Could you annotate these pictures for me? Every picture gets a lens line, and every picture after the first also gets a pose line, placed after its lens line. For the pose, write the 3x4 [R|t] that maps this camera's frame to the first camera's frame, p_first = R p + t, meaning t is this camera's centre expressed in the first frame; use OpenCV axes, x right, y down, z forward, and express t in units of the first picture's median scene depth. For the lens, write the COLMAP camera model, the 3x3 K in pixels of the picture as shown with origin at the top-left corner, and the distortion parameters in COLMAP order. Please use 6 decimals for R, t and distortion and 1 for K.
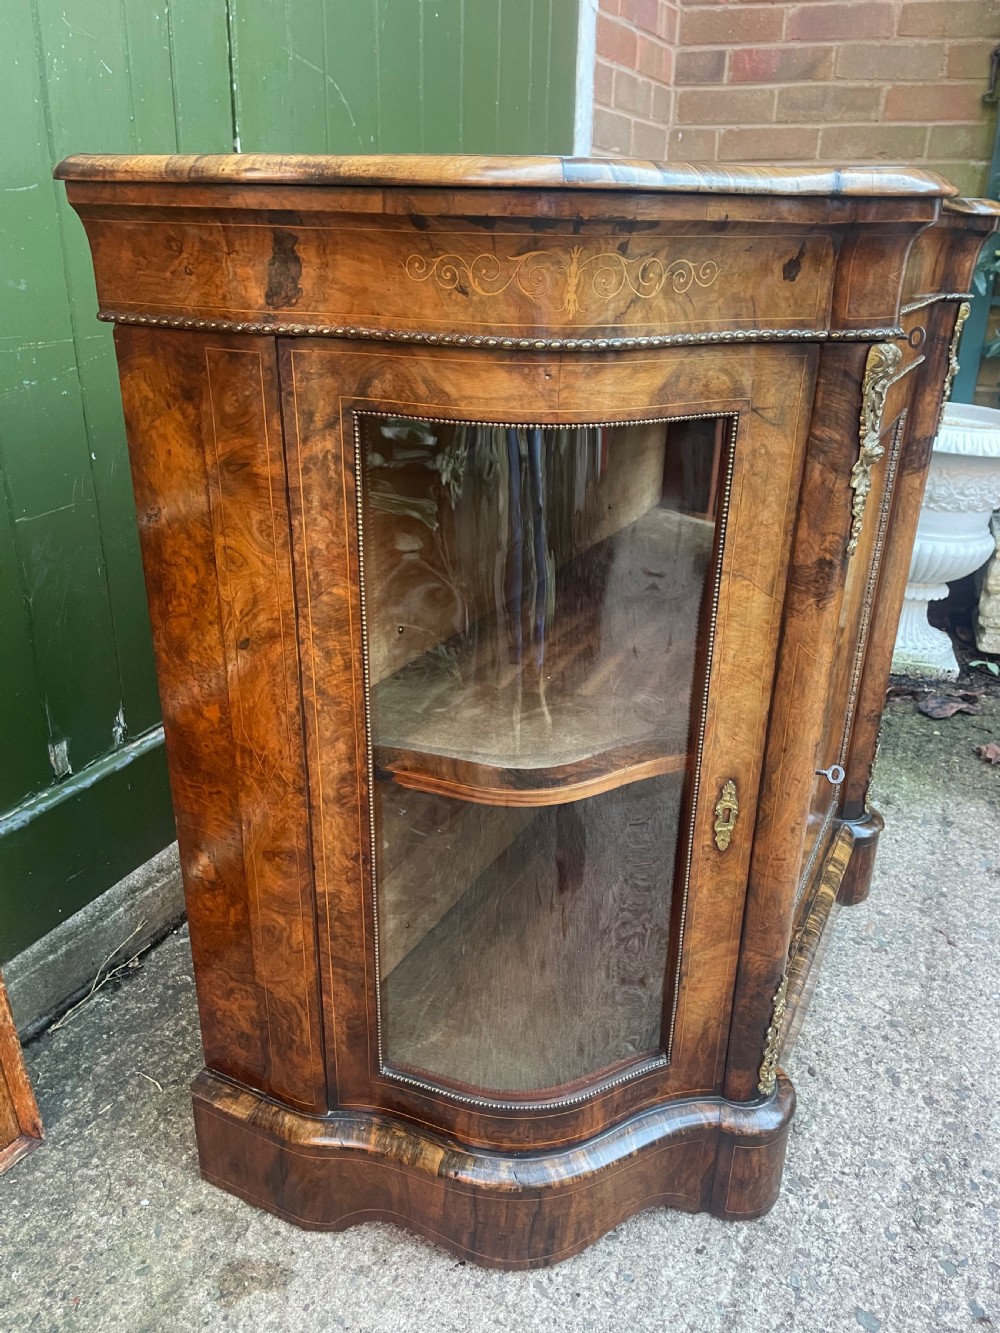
lens RADIAL K [[1014.3, 0, 509.0], [0, 1014.3, 668.2], [0, 0, 1]] dist [0.091466, -0.123861]
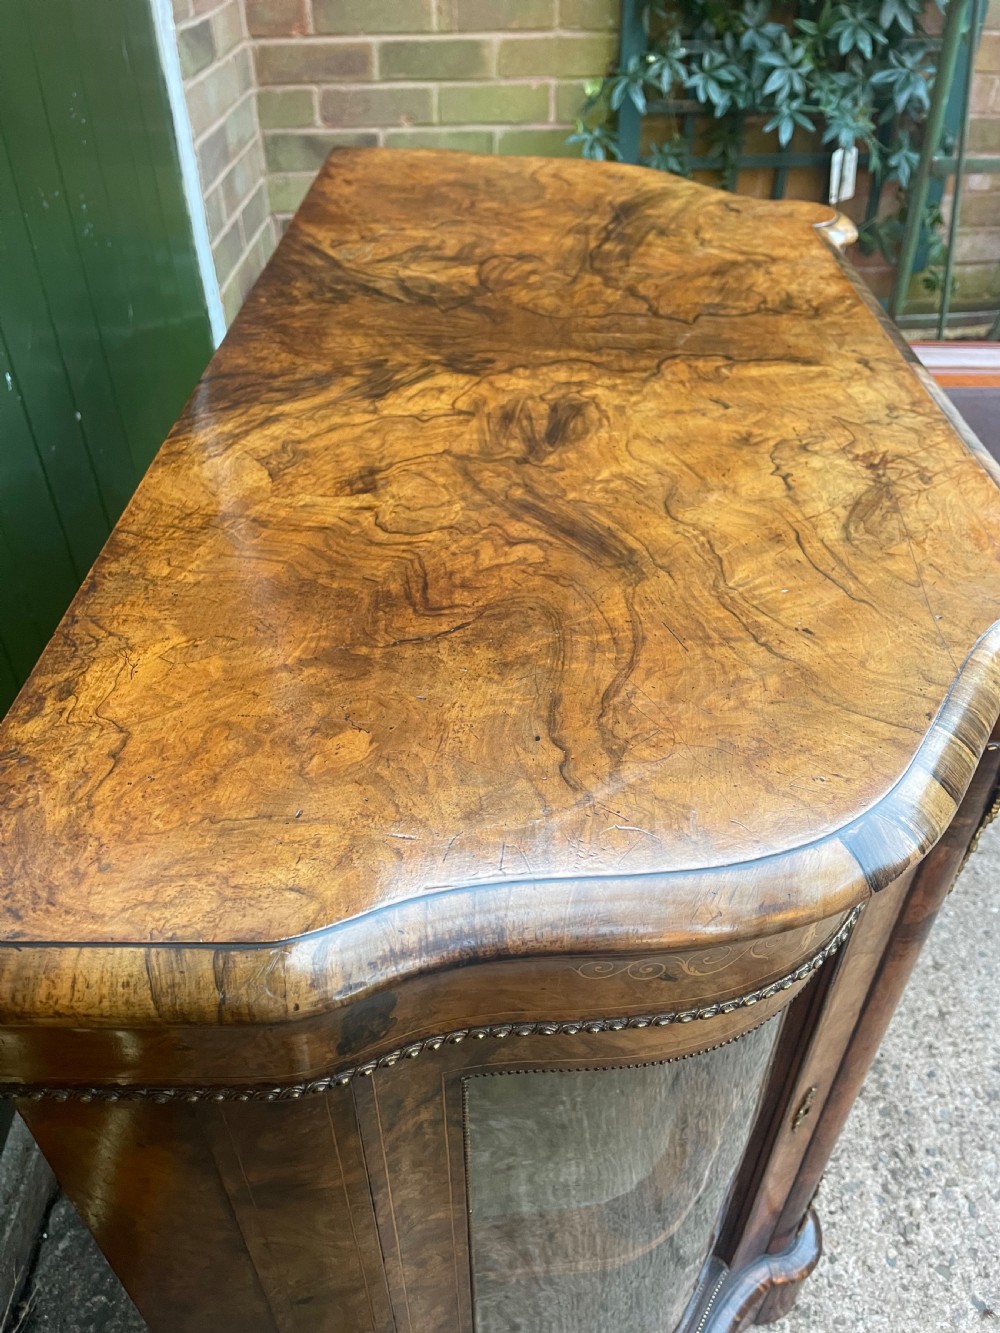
lens RADIAL K [[1015.6, 0, 506.3], [0, 1015.6, 671.8], [0, 0, 1]] dist [0.086654, -0.117835]
pose [[0.894840, -0.299246, 0.331229, -0.193831], [0.188734, 0.926068, 0.326770, -0.511582], [-0.404525, -0.229892, 0.885160, 0.329082]]
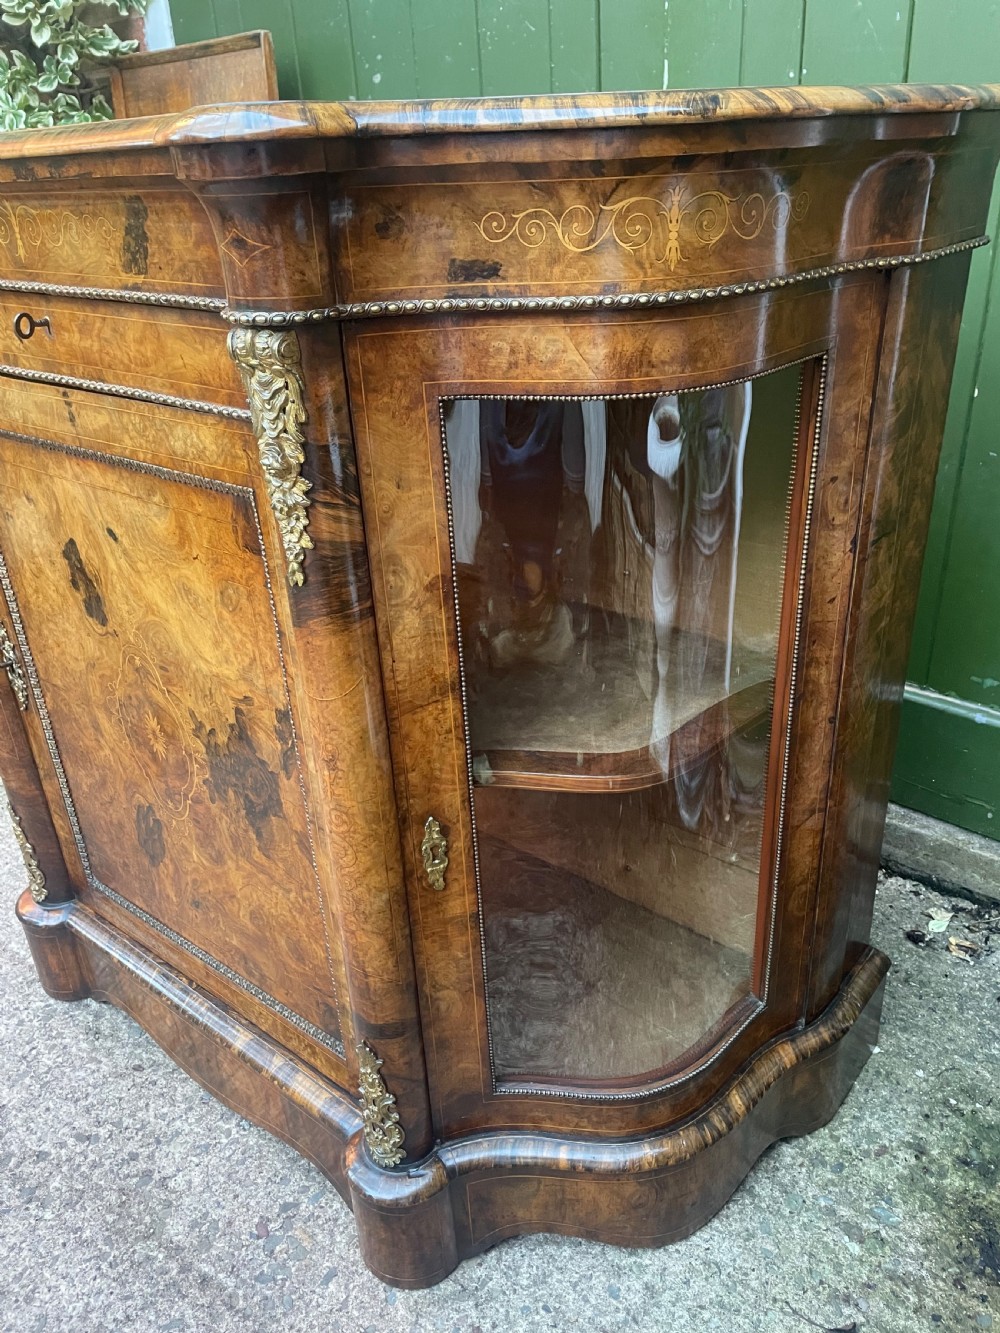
lens RADIAL K [[1013.9, 0, 504.7], [0, 1013.9, 666.4], [0, 0, 1]] dist [0.093482, -0.126342]
pose [[-0.219866, 0.432294, -0.874517, 1.107181], [-0.345048, 0.804043, 0.484207, -0.615487], [0.912470, 0.408211, -0.027619, 1.454336]]
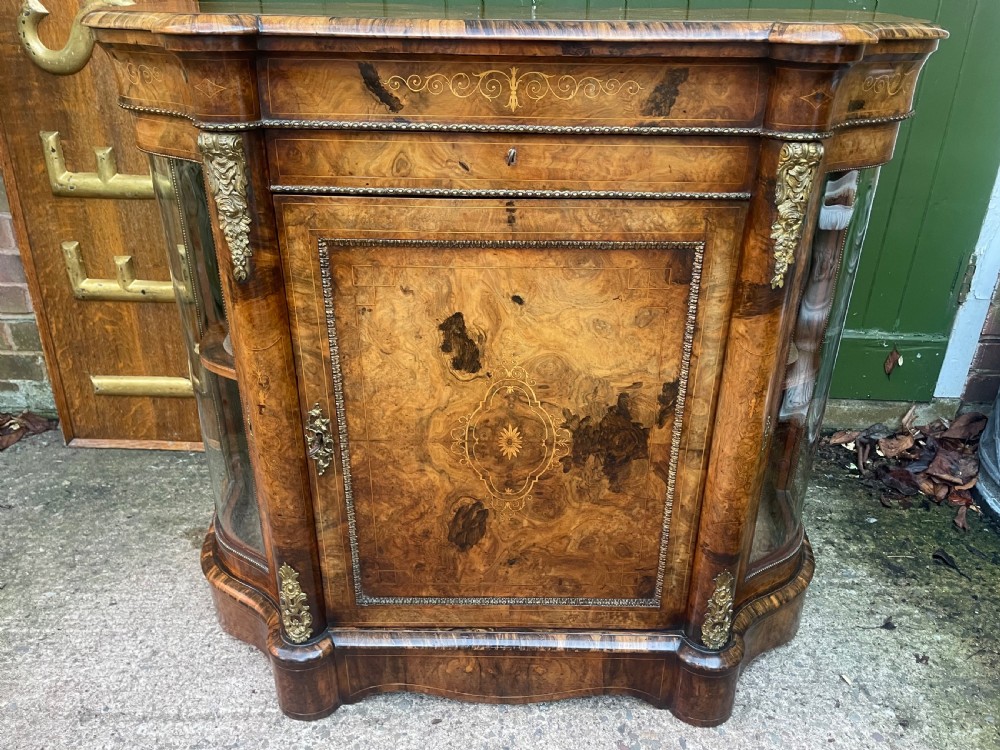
lens RADIAL K [[760.6, 0, 510.5], [0, 760.6, 368.8], [0, 0, 1]] dist [0.093482, -0.126342]
pose [[0.441525, 0.385438, -0.810243, 1.139622], [-0.355182, 0.904346, 0.236654, -0.308334], [0.823955, 0.183295, 0.536191, 0.601368]]
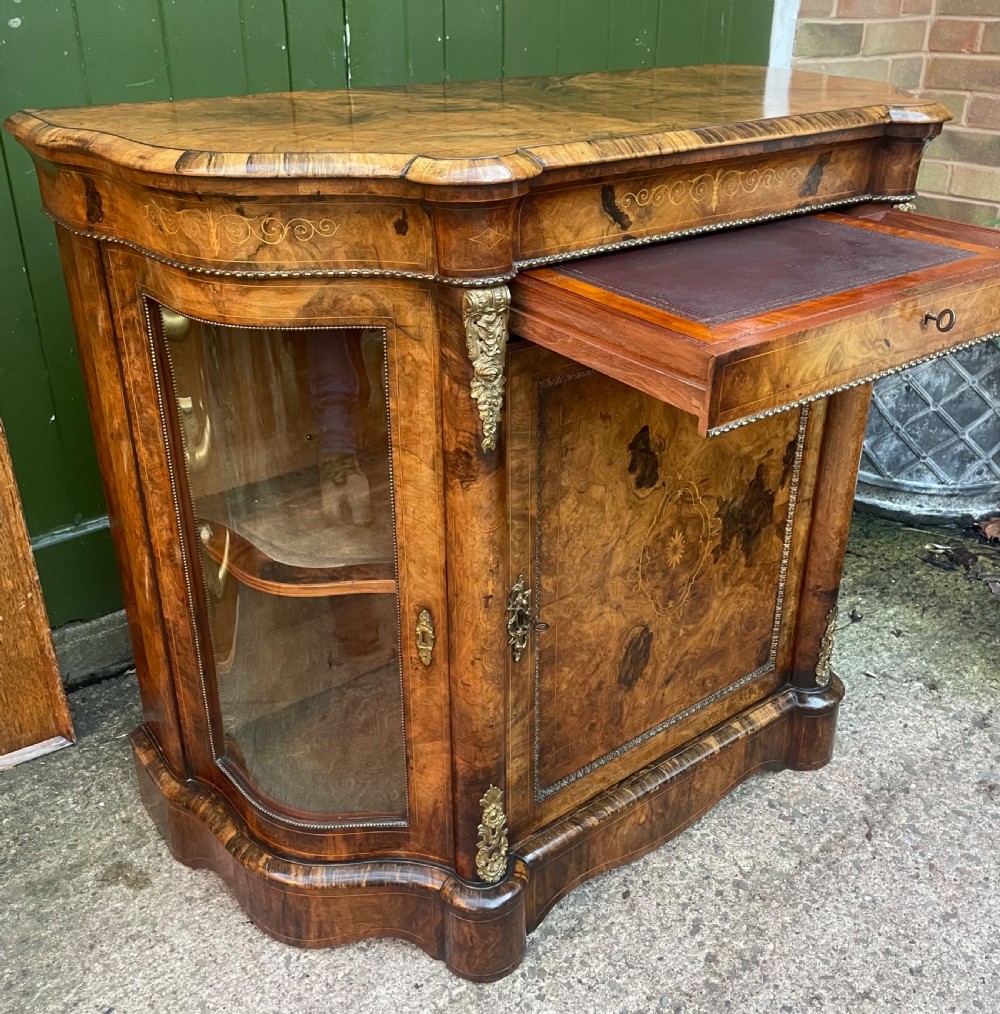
lens RADIAL K [[1012.6, 0, 507.9], [0, 1012.6, 441.3], [0, 0, 1]] dist [0.099679, -0.134862]
pose [[0.892576, 0.172048, -0.416781, 0.678689], [-0.162329, 0.984974, 0.058957, -0.155078], [0.420662, 0.015032, 0.907093, -0.062529]]
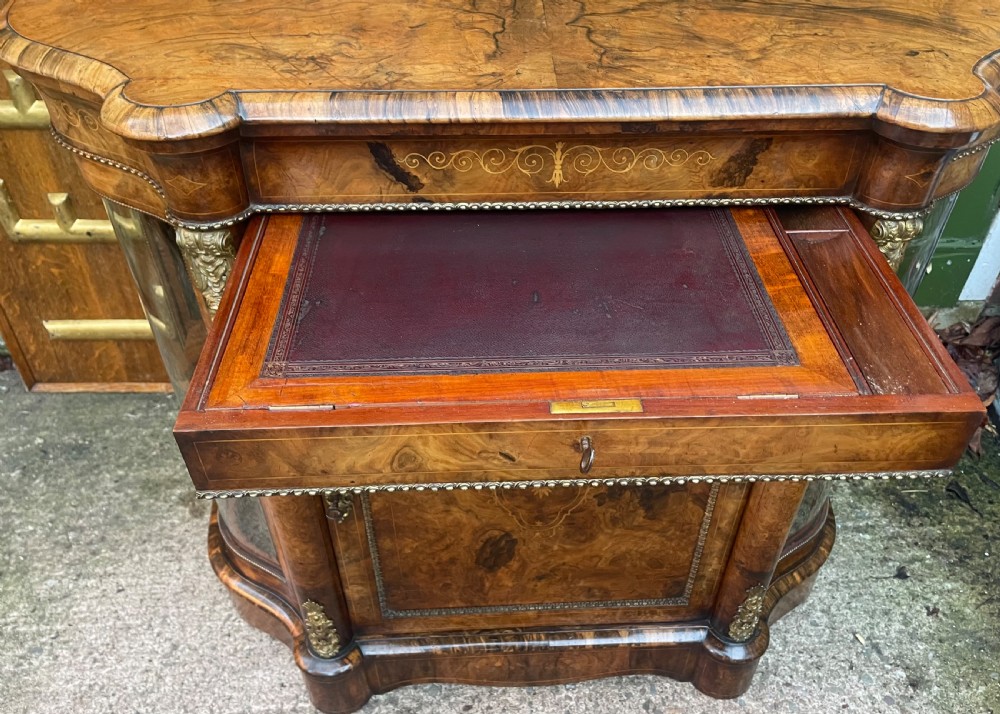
lens RADIAL K [[800.7, 0, 511.0], [0, 800.7, 369.0], [0, 0, 1]] dist [0.088661, -0.124108]
pose [[0.490771, 0.569318, -0.659561, 0.916396], [-0.339607, 0.822117, 0.456936, -0.537661], [0.802378, -0.000259, 0.596816, 0.537004]]
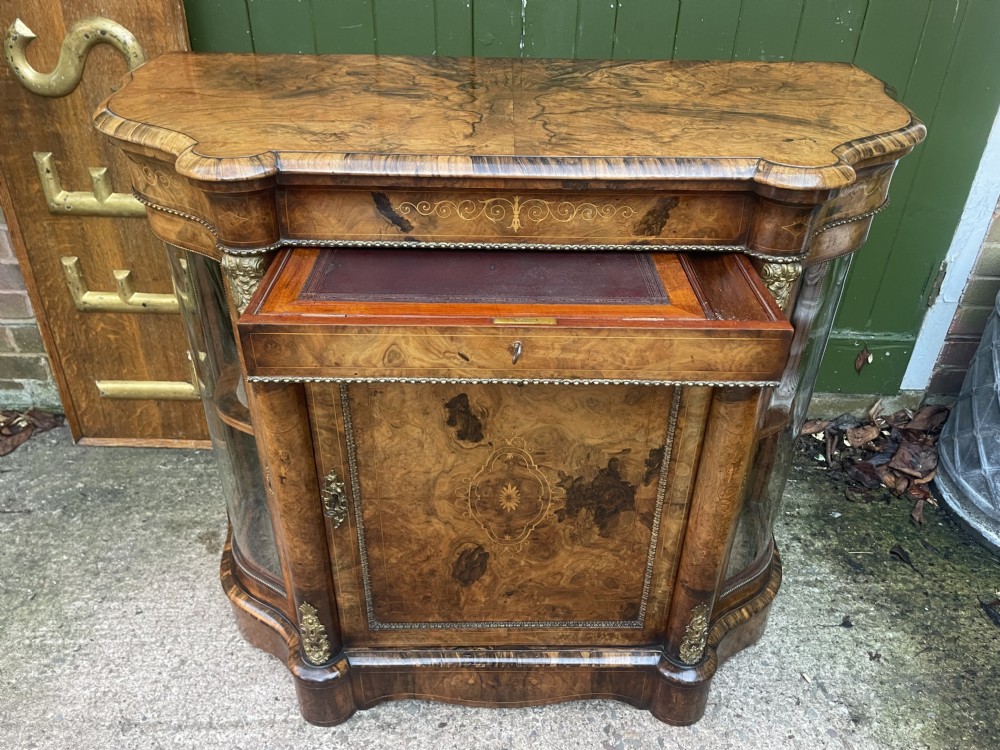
lens RADIAL K [[760.9, 0, 502.9], [0, 760.9, 366.7], [0, 0, 1]] dist [0.091466, -0.123861]
pose [[0.459710, 0.469891, -0.753571, 1.098813], [-0.354525, 0.875105, 0.329398, -0.507479], [0.814235, 0.115732, 0.568883, 0.501939]]
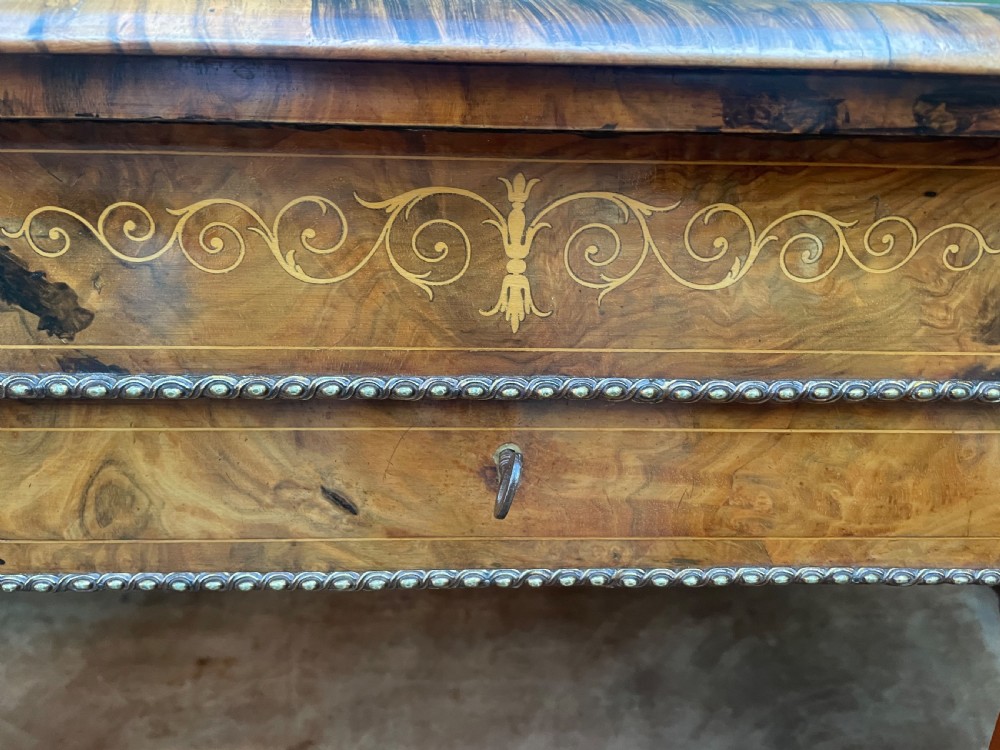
lens RADIAL K [[737.4, 0, 508.7], [0, 737.4, 345.7], [0, 0, 1]] dist [0.070980, -0.105346]
pose [[0.488685, 0.267999, -0.830279, 0.559999], [-0.351443, 0.931497, 0.093819, -0.377604], [0.798546, 0.245948, 0.549395, 0.870164]]
